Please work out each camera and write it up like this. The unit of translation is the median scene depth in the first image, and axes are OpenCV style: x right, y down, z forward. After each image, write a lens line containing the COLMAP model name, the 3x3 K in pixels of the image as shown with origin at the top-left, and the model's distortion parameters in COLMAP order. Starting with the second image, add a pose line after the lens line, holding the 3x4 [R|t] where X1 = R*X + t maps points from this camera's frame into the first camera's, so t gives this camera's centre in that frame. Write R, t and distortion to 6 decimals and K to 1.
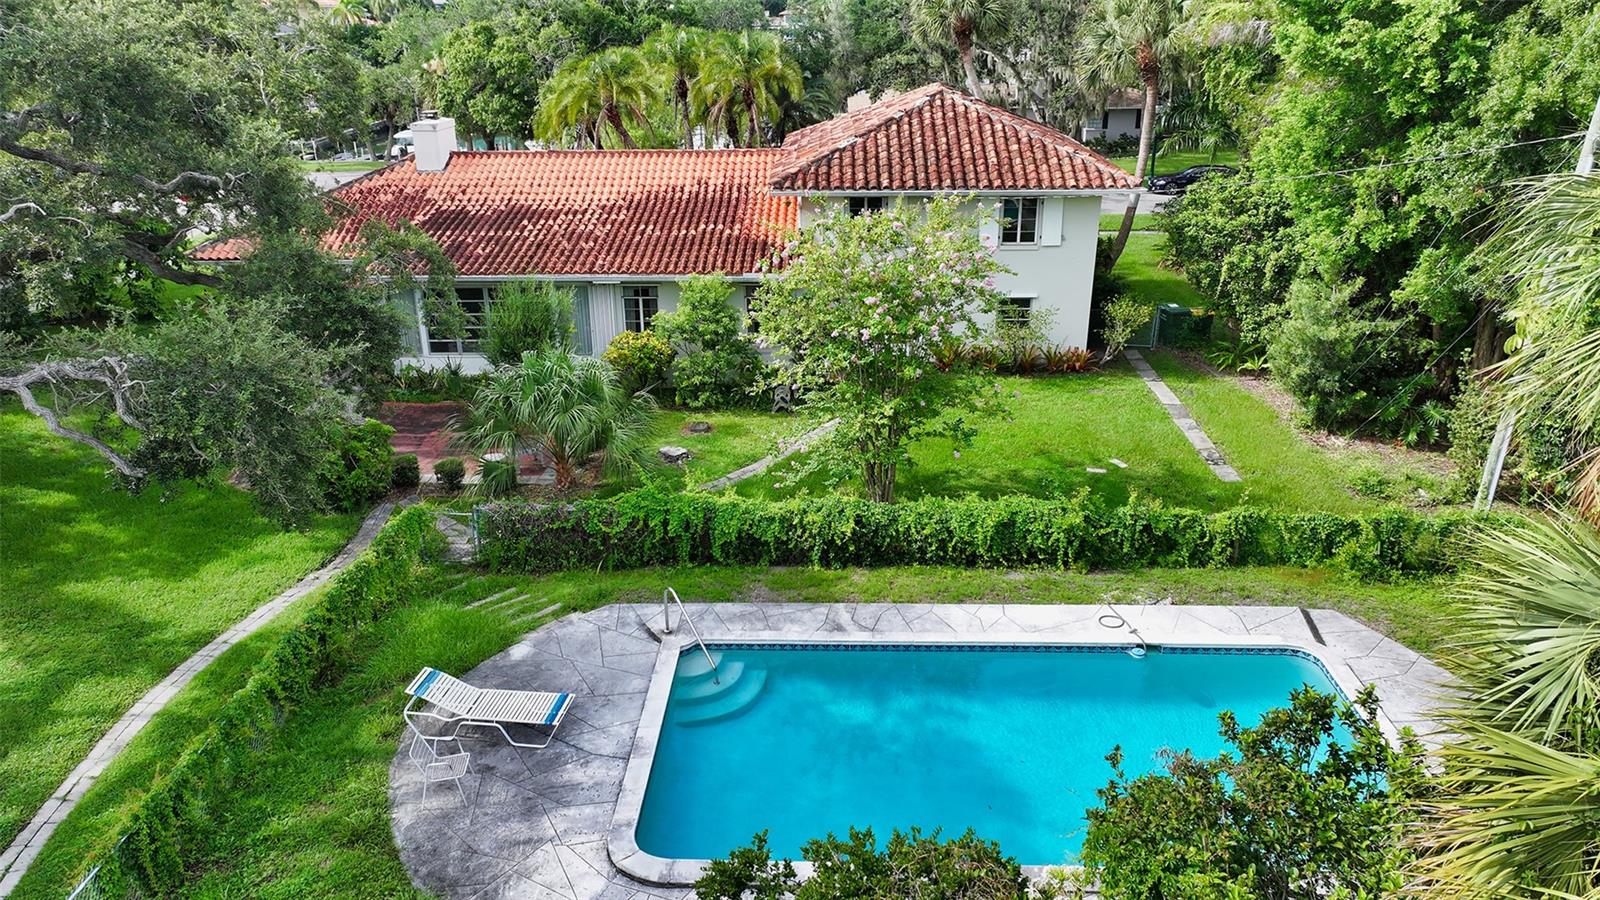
lens RADIAL K [[1136.1, 0, 797.9], [0, 1136.1, 443.1], [0, 0, 1]] dist [0.006651, -0.000124]
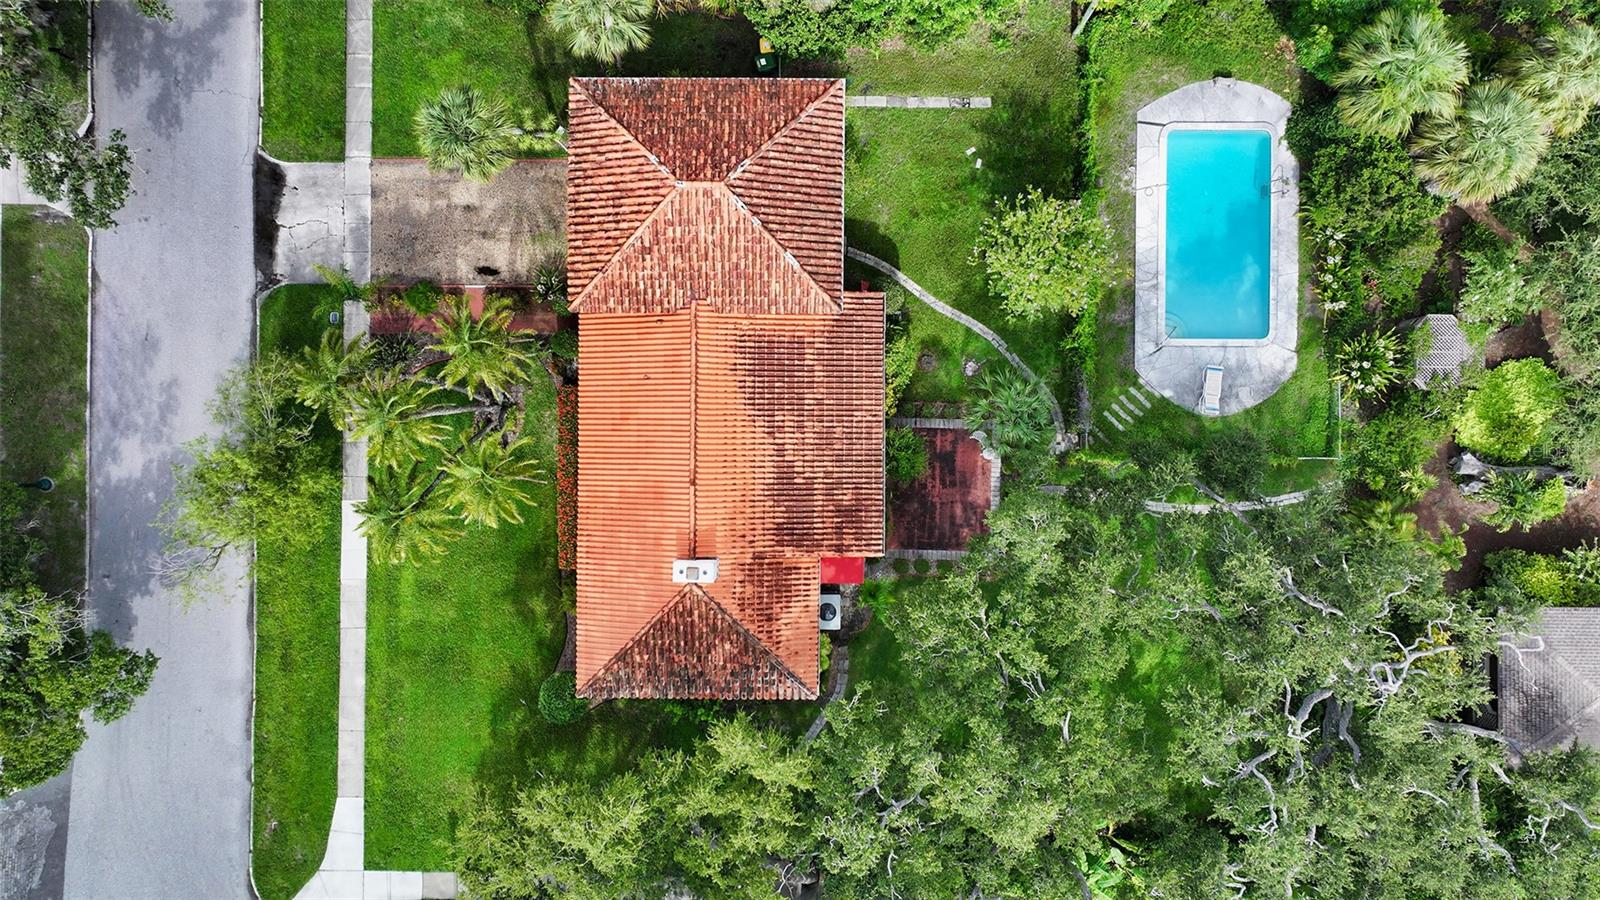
lens RADIAL K [[1136.1, 0, 801.2], [0, 1136.1, 450.1], [0, 0, 1]] dist [0.006651, -0.000124]
pose [[-0.026936, -0.999594, 0.009240, -0.309373], [0.368332, -0.001331, 0.929693, -2.309868], [-0.929304, 0.028445, 0.368219, 0.628267]]
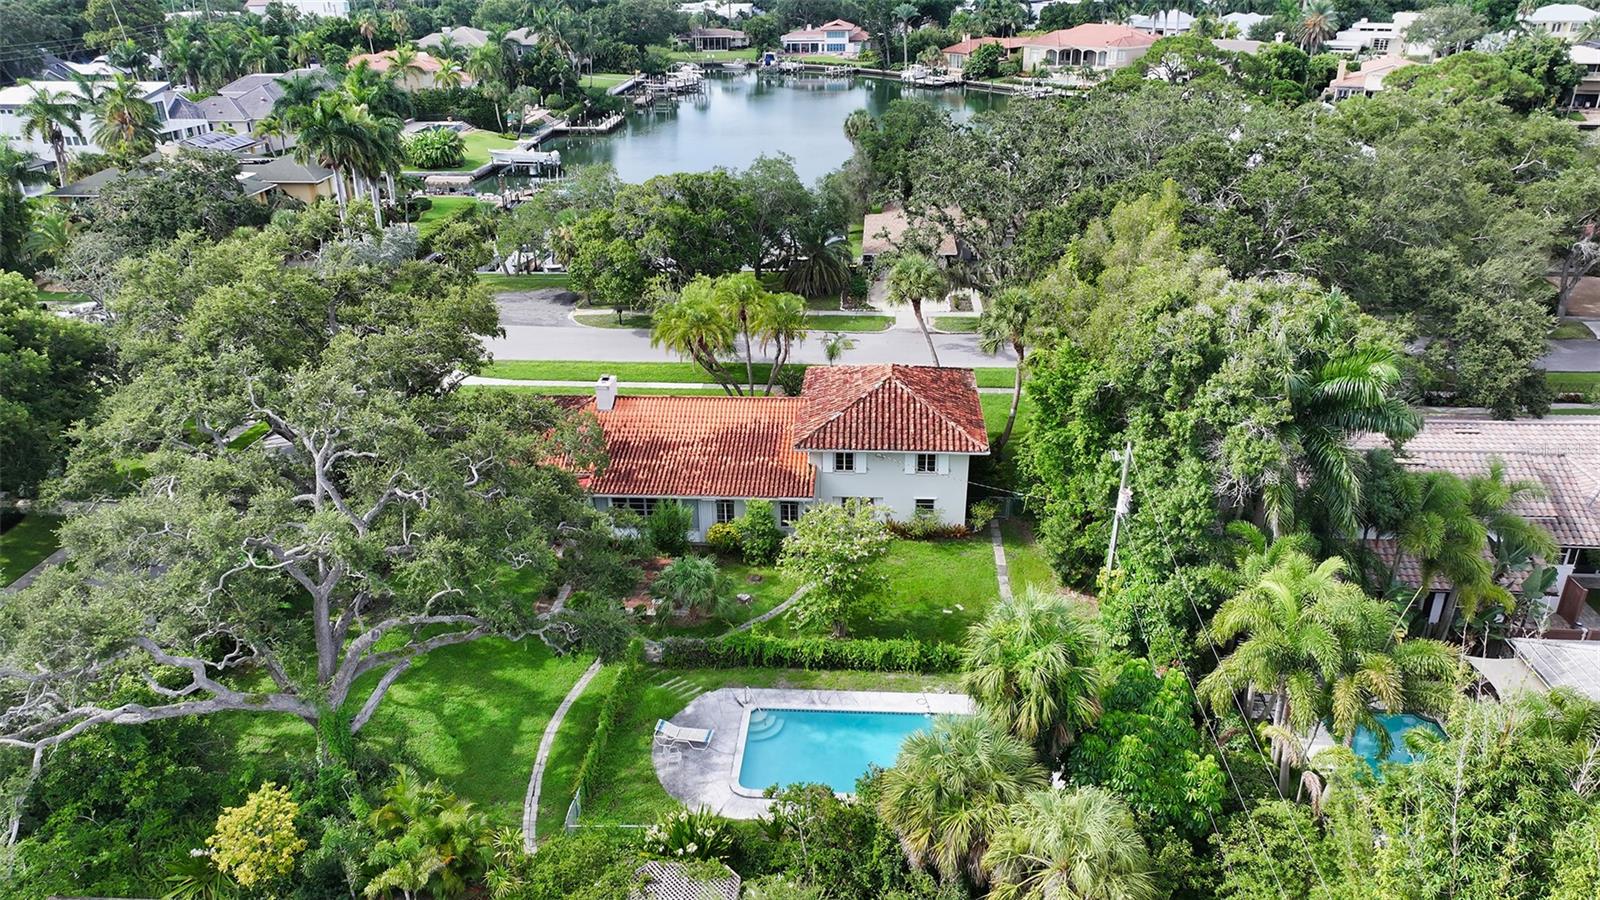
lens RADIAL K [[1136.1, 0, 800.4], [0, 1136.1, 455.6], [0, 0, 1]] dist [0.006651, -0.000124]
pose [[0.999357, 0.012541, -0.033585, 0.069352], [-0.010597, 0.998293, 0.057443, -0.429209], [0.034248, -0.057051, 0.997784, -1.210848]]
